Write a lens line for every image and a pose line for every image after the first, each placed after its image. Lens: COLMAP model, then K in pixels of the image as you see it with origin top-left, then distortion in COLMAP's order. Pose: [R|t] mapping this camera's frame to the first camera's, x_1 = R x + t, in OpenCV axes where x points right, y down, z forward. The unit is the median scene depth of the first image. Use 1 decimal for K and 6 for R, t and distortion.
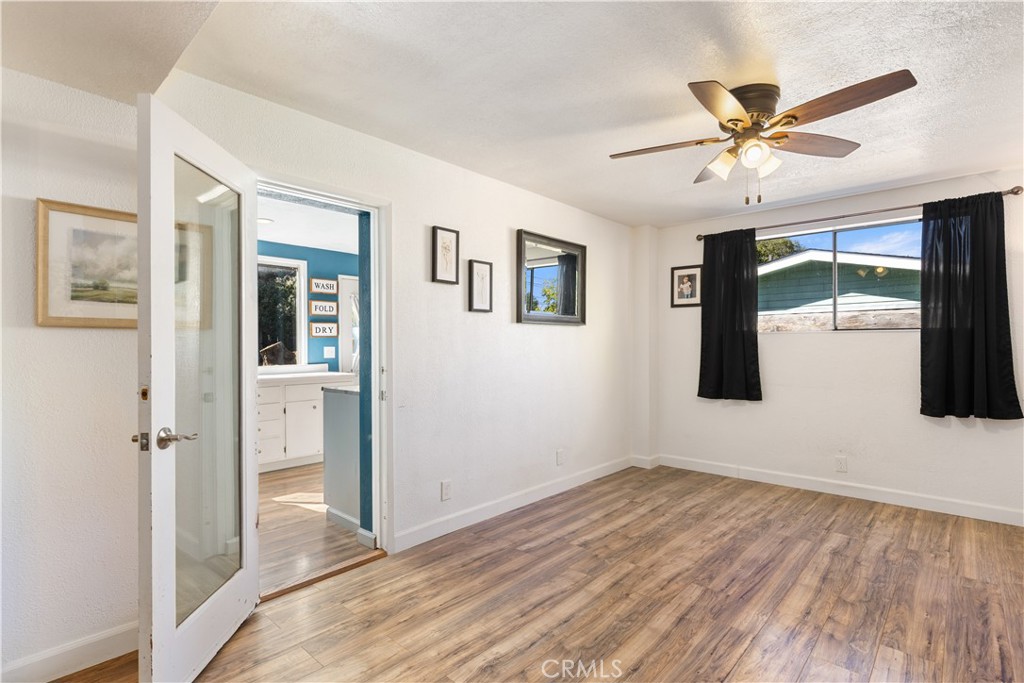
lens RADIAL K [[485.5, 0, 518.7], [0, 485.5, 345.0], [0, 0, 1]] dist [-0.006103, -0.000865]
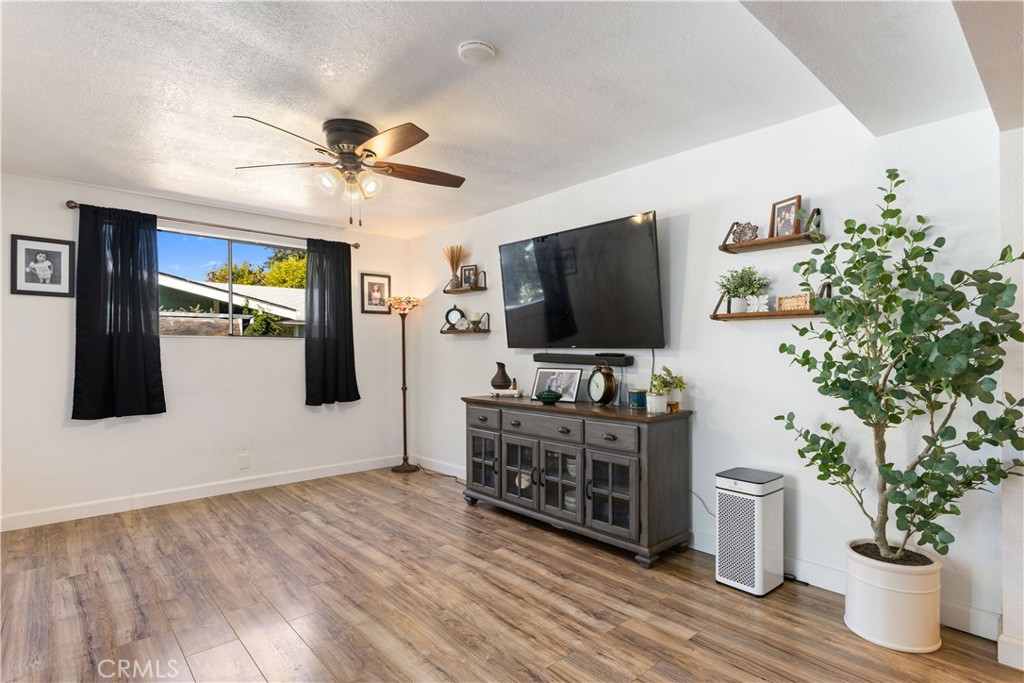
lens RADIAL K [[510.3, 0, 517.5], [0, 510.3, 349.7], [0, 0, 1]] dist [-0.000374, -0.000764]
pose [[0.105260, 0.005002, 0.994432, -0.447922], [0.001848, 0.999985, -0.005226, 0.007643], [-0.994443, 0.002387, 0.105249, 0.324446]]
